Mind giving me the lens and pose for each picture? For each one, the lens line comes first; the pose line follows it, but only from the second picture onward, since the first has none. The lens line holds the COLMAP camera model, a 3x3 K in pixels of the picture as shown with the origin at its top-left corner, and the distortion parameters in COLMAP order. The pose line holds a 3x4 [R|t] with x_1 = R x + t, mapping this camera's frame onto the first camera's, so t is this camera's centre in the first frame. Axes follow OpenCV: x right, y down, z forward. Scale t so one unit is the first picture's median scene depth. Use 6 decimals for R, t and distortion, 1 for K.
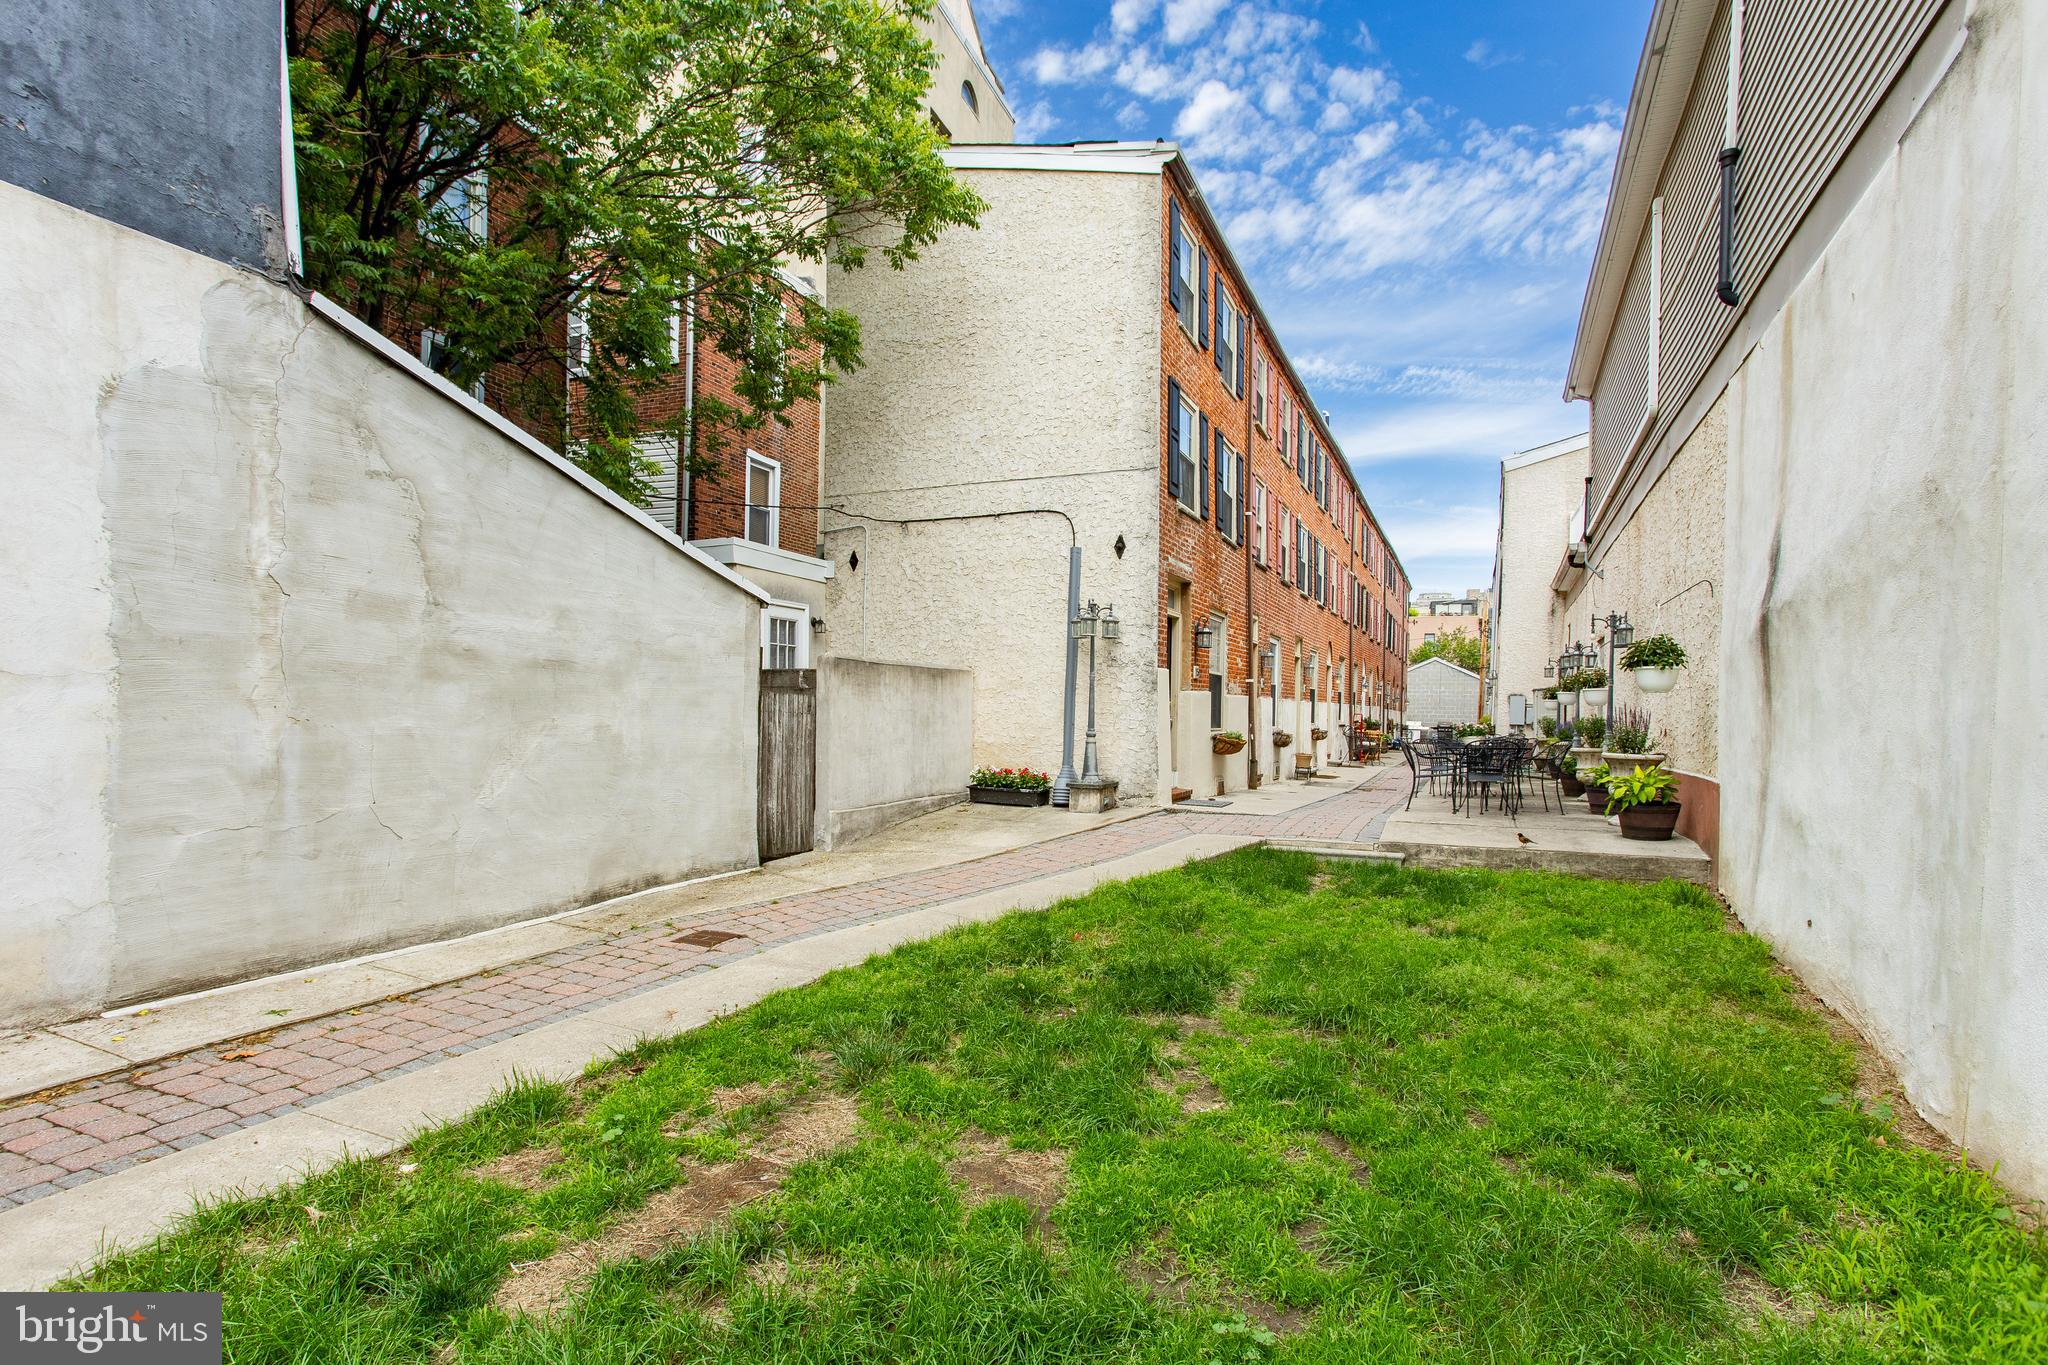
lens RADIAL K [[937.9, 0, 1066.4], [0, 937.9, 736.3], [0, 0, 1]] dist [-0.051760, 0.012414]
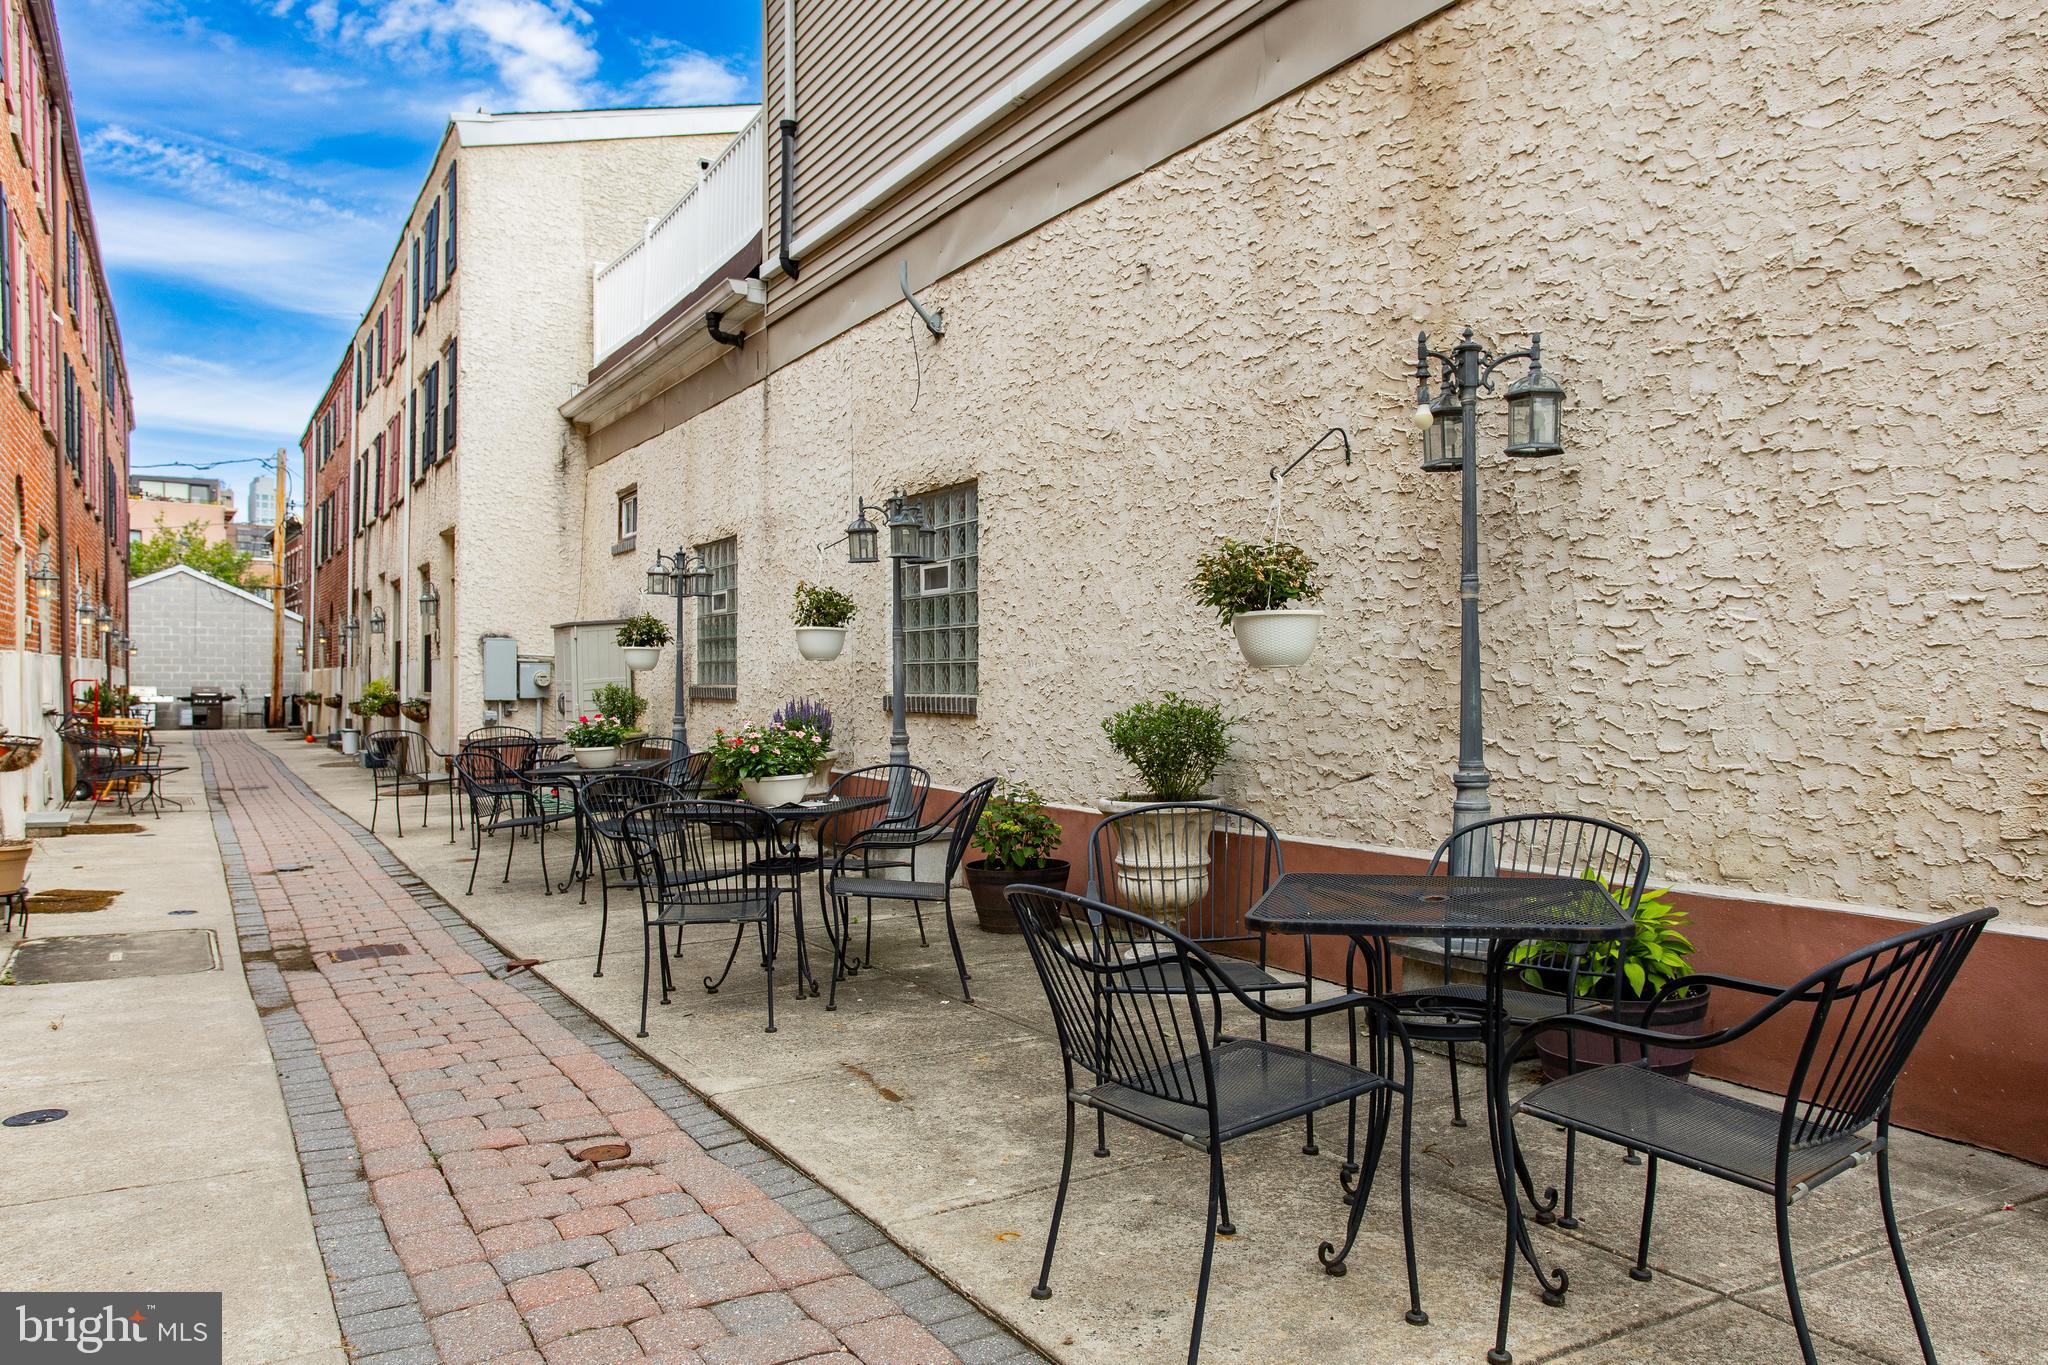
lens RADIAL K [[1354.6, 0, 993.7], [0, 1354.6, 681.7], [0, 0, 1]] dist [-0.023459, 0.030554]
pose [[0.576027, -0.015213, 0.817289, 0.073323], [0.026421, 0.999651, -0.000014, -0.013498], [-0.817004, 0.021602, 0.576227, 0.387146]]
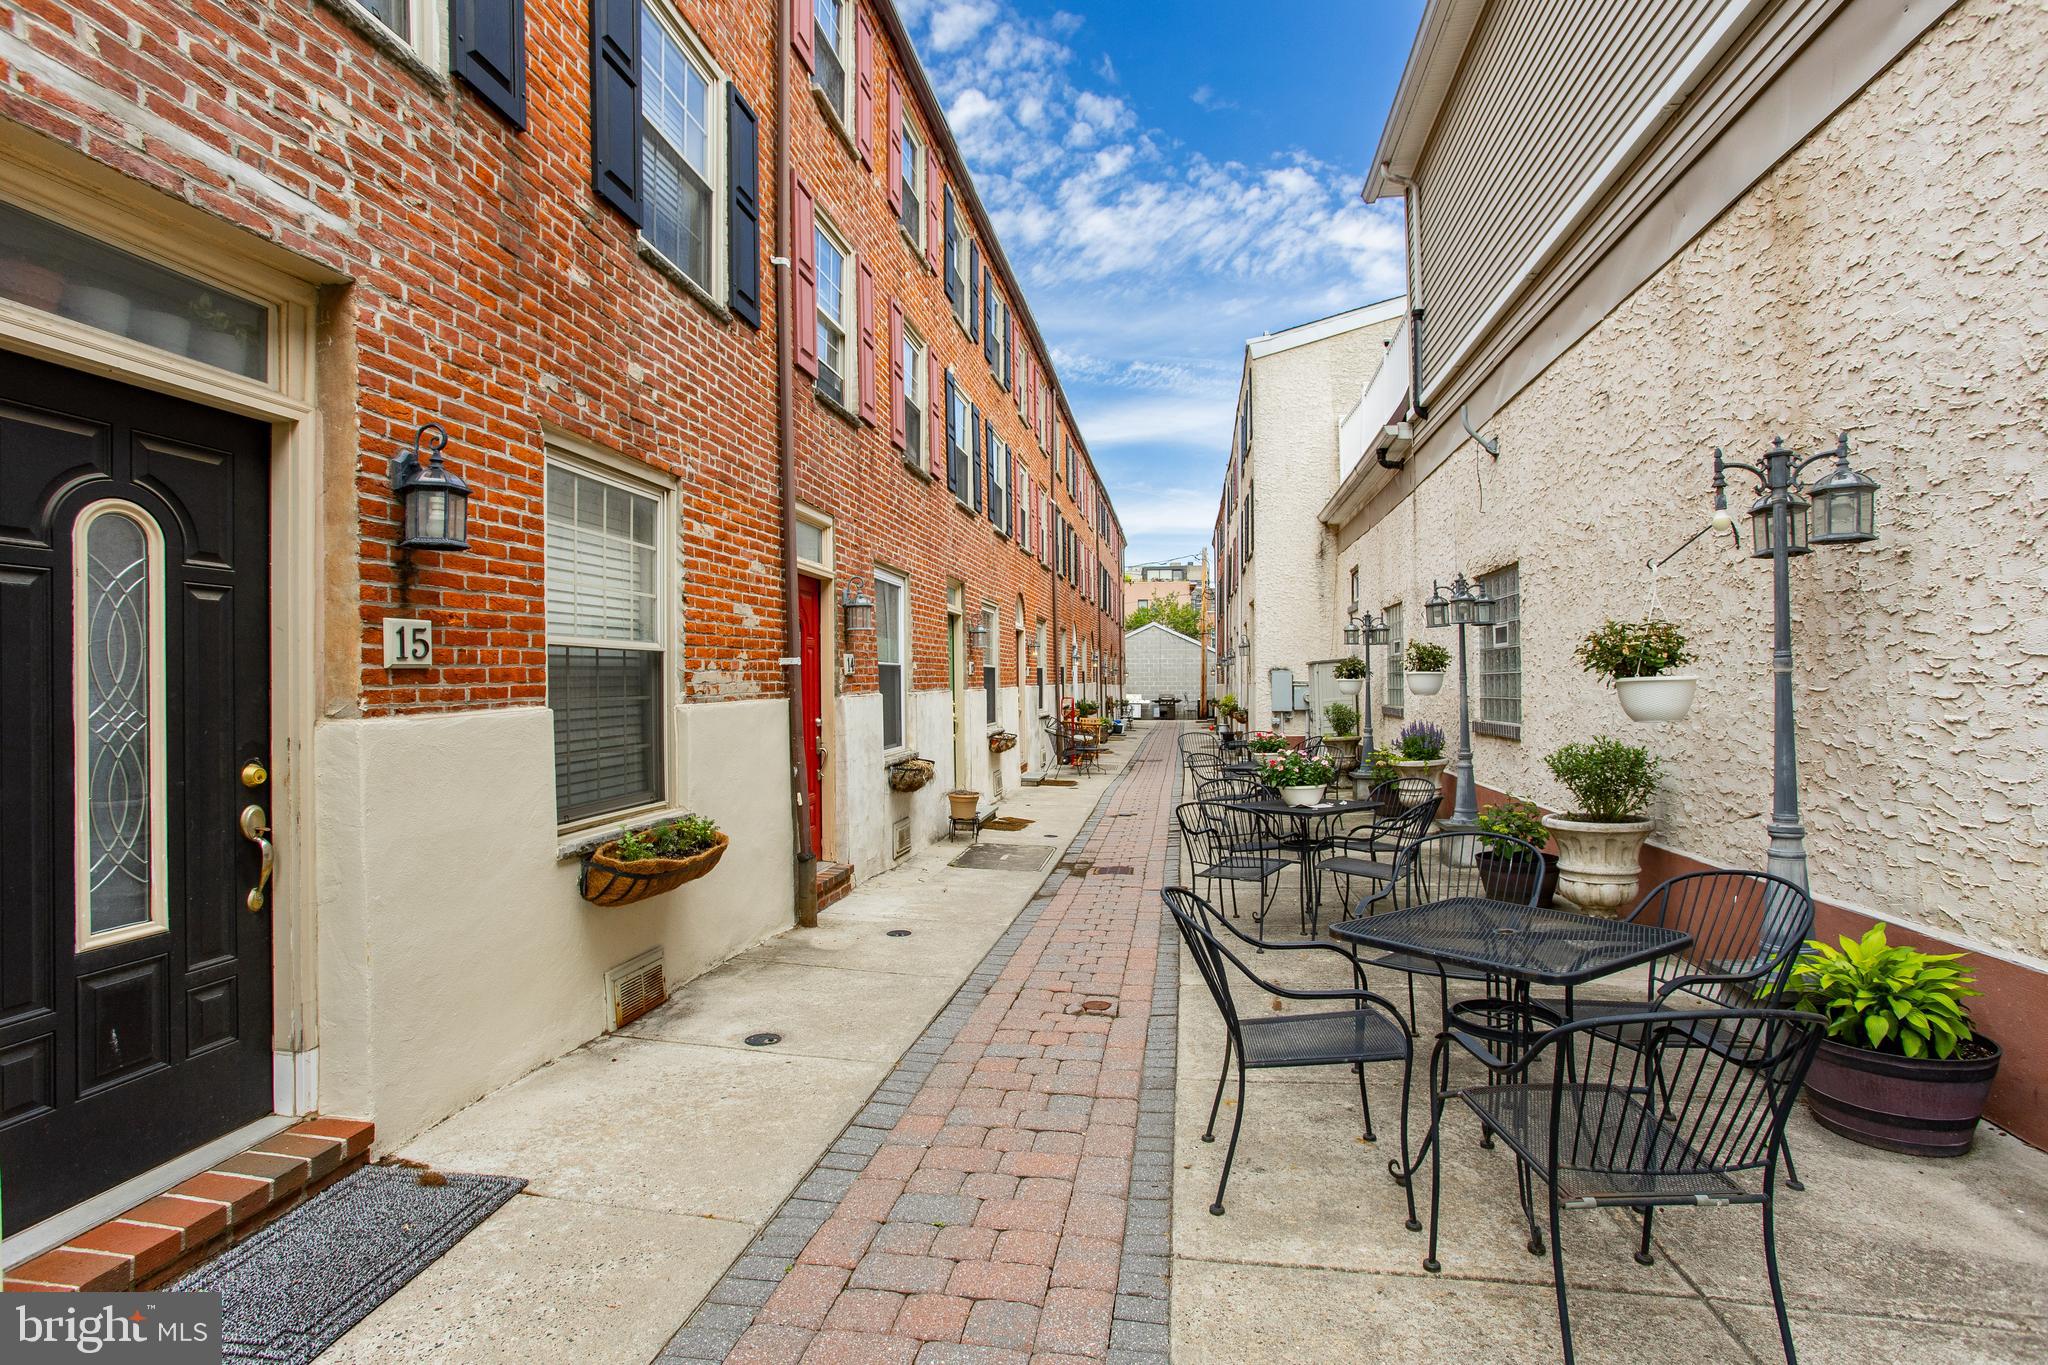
lens RADIAL K [[937.9, 0, 1046.4], [0, 937.9, 682.0], [0, 0, 1]] dist [-0.051760, 0.012414]
pose [[0.963173, -0.024508, 0.267764, 0.112570], [0.031599, 0.999254, -0.022203, -0.022123], [-0.267020, 0.029847, 0.963229, 0.334020]]
